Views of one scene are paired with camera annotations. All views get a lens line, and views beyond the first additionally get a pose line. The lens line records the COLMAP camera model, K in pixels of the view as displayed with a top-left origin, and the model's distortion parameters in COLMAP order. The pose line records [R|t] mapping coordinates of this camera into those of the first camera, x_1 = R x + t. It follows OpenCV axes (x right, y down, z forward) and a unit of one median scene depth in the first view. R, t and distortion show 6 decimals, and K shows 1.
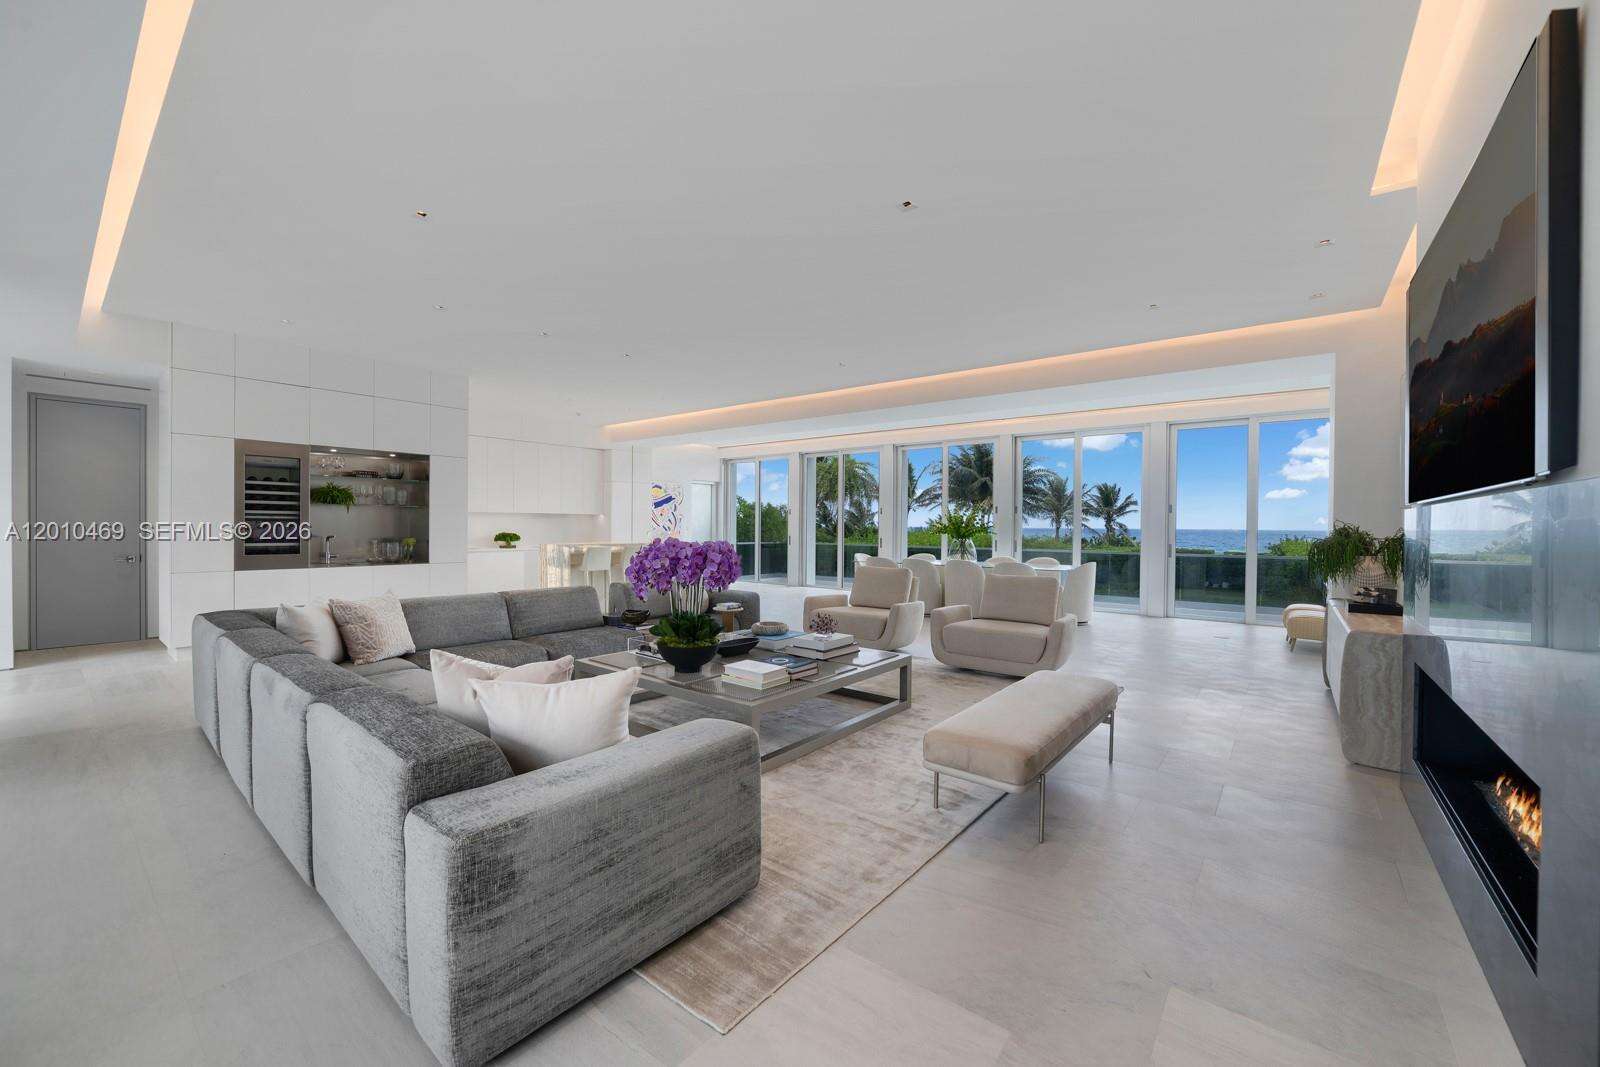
lens RADIAL K [[627.1, 0, 797.3], [0, 627.1, 532.0], [0, 0, 1]] dist [-0.022931, 0.005904]
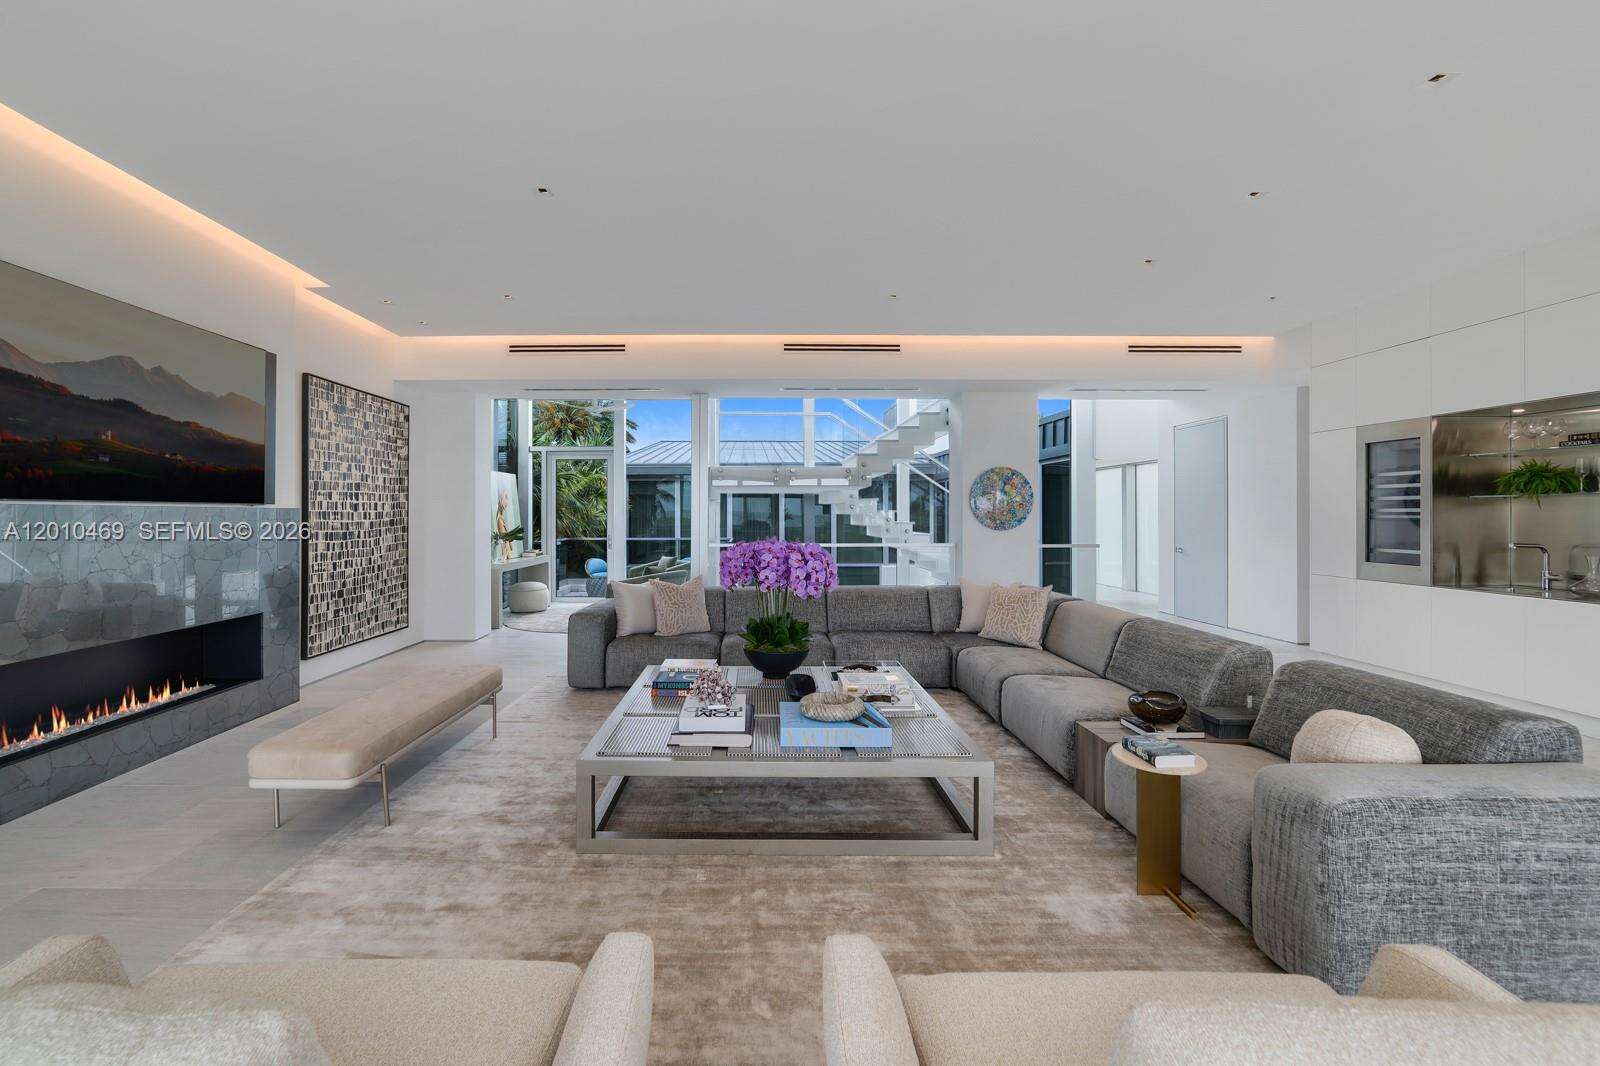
lens RADIAL K [[643.4, 0, 756.6], [0, 643.4, 515.4], [0, 0, 1]] dist [-0.001328, -0.000132]
pose [[-0.783418, -0.007734, -0.621447, 0.234762], [-0.012021, 0.999924, 0.002709, -0.014019], [0.621379, 0.009593, -0.783451, 0.888934]]
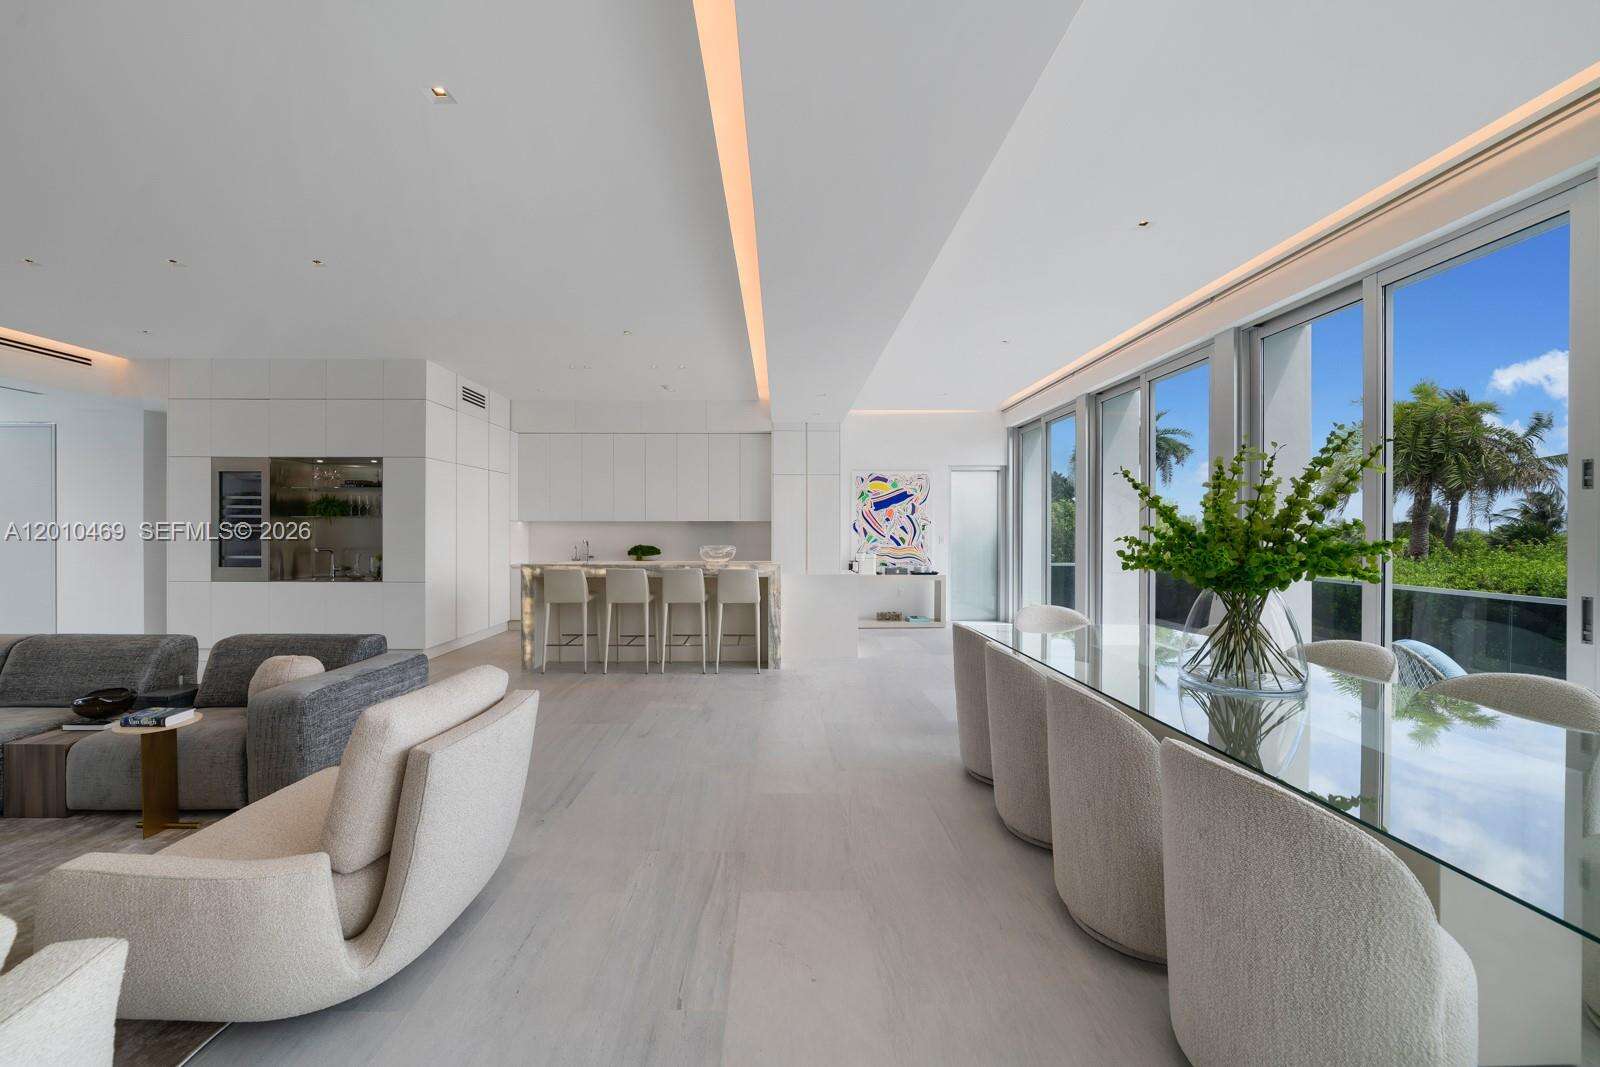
lens RADIAL K [[627.1, 0, 797.3], [0, 627.1, 532.0], [0, 0, 1]] dist [-0.022931, 0.005904]
pose [[0.634817, -0.005841, -0.772641, 0.413580], [-0.004158, 0.999931, -0.010975, -0.010986], [0.772652, 0.010180, 0.634749, 0.829752]]
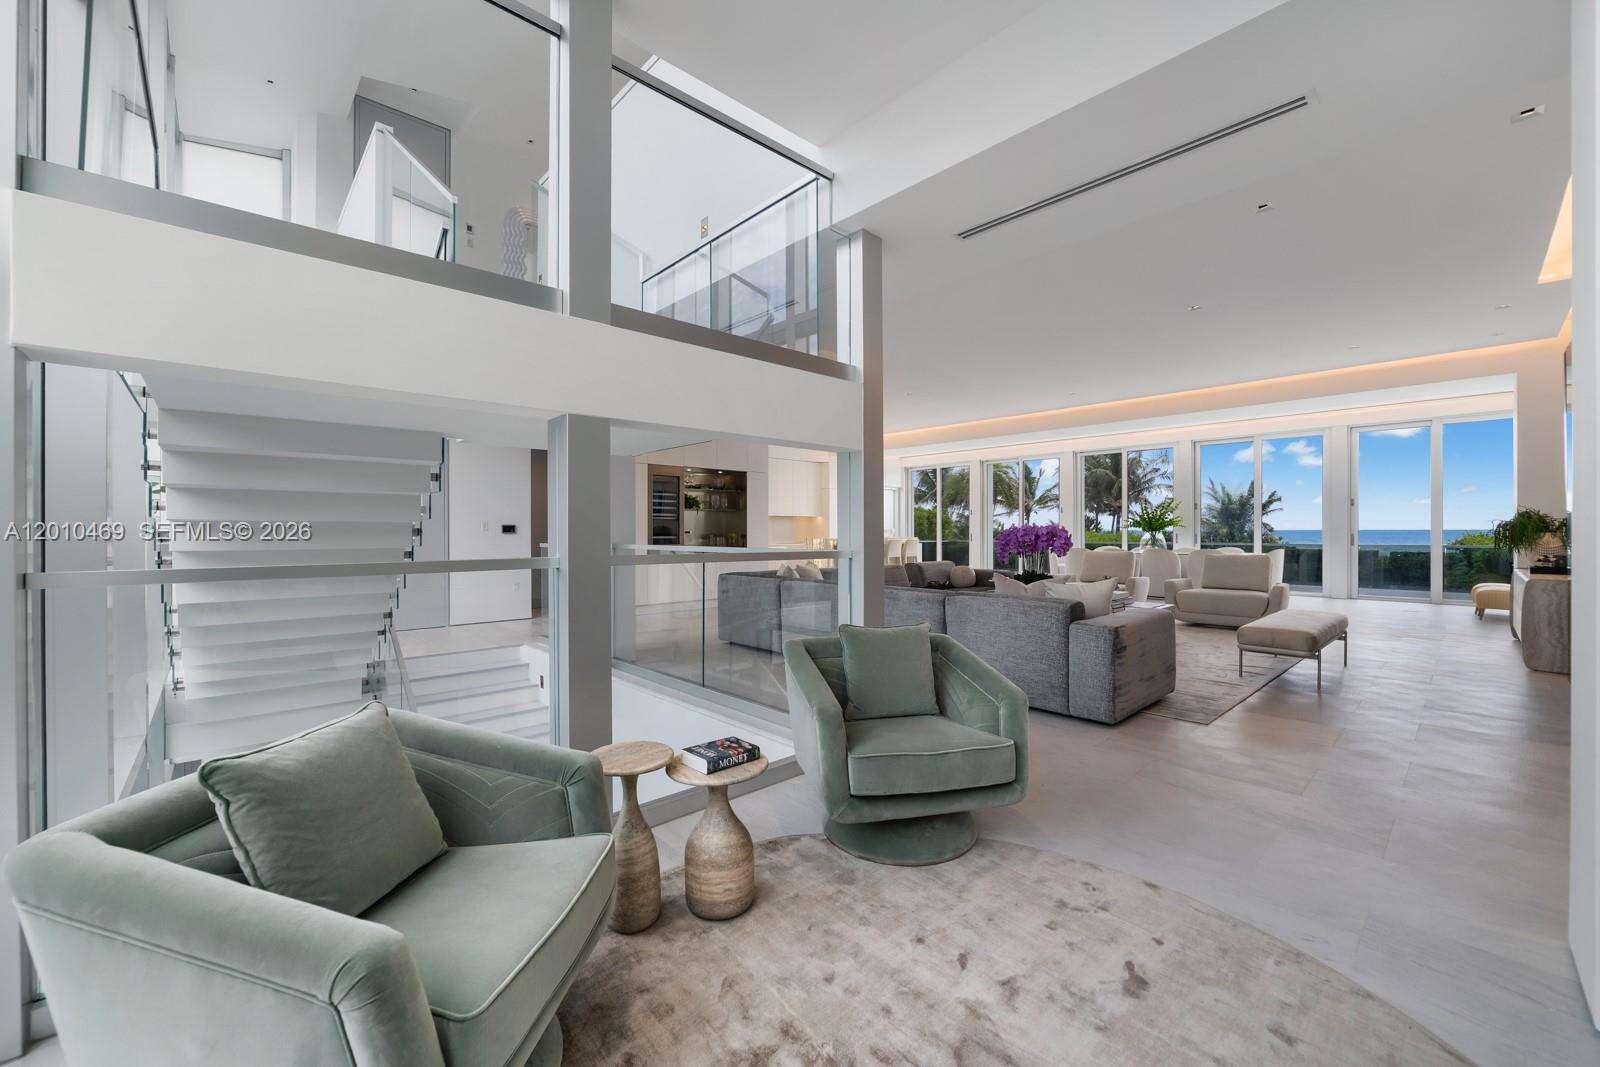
lens RADIAL K [[627.1, 0, 797.3], [0, 627.1, 532.0], [0, 0, 1]] dist [-0.022931, 0.005904]
pose [[0.986770, -0.010251, -0.161805, -0.243321], [0.008923, 0.999920, -0.008933, 0.019598], [0.161883, 0.007371, 0.986782, -0.302813]]
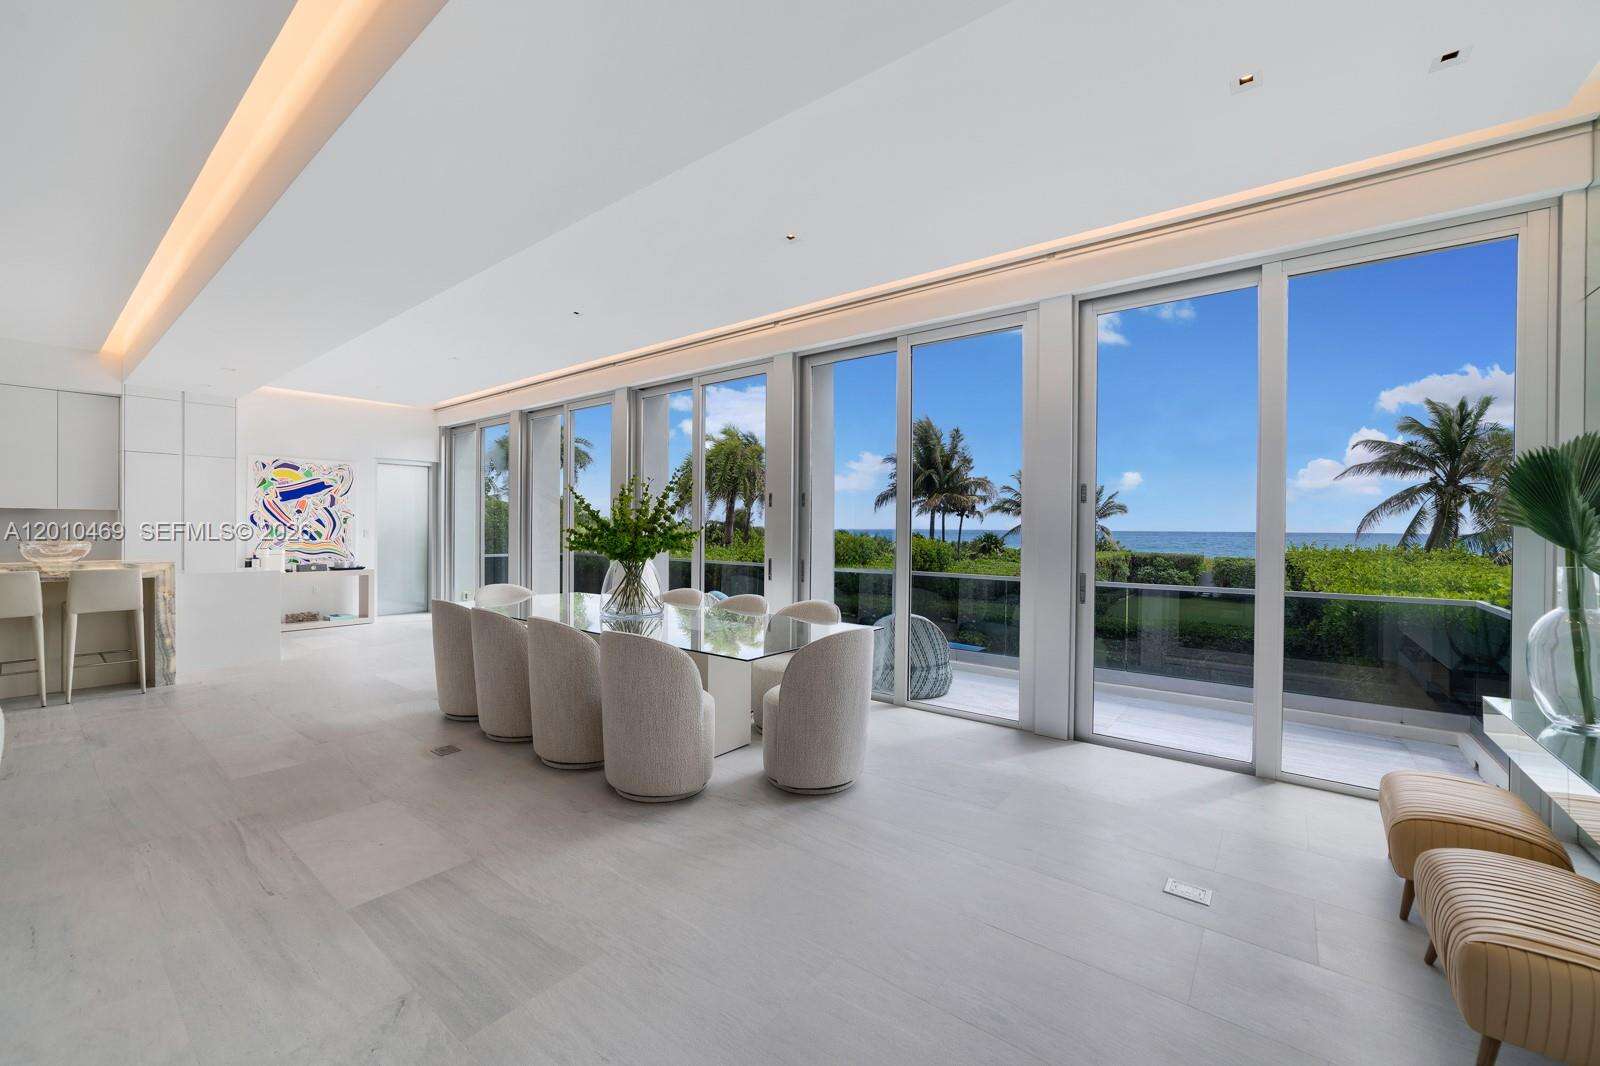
lens RADIAL K [[627.1, 0, 797.3], [0, 627.1, 531.5], [0, 0, 1]] dist [-0.022931, 0.005904]
pose [[0.999978, -0.000740, 0.006602, 0.454698], [0.000773, 0.999987, -0.005022, -0.007926], [-0.006599, 0.005027, 0.999966, 0.650198]]
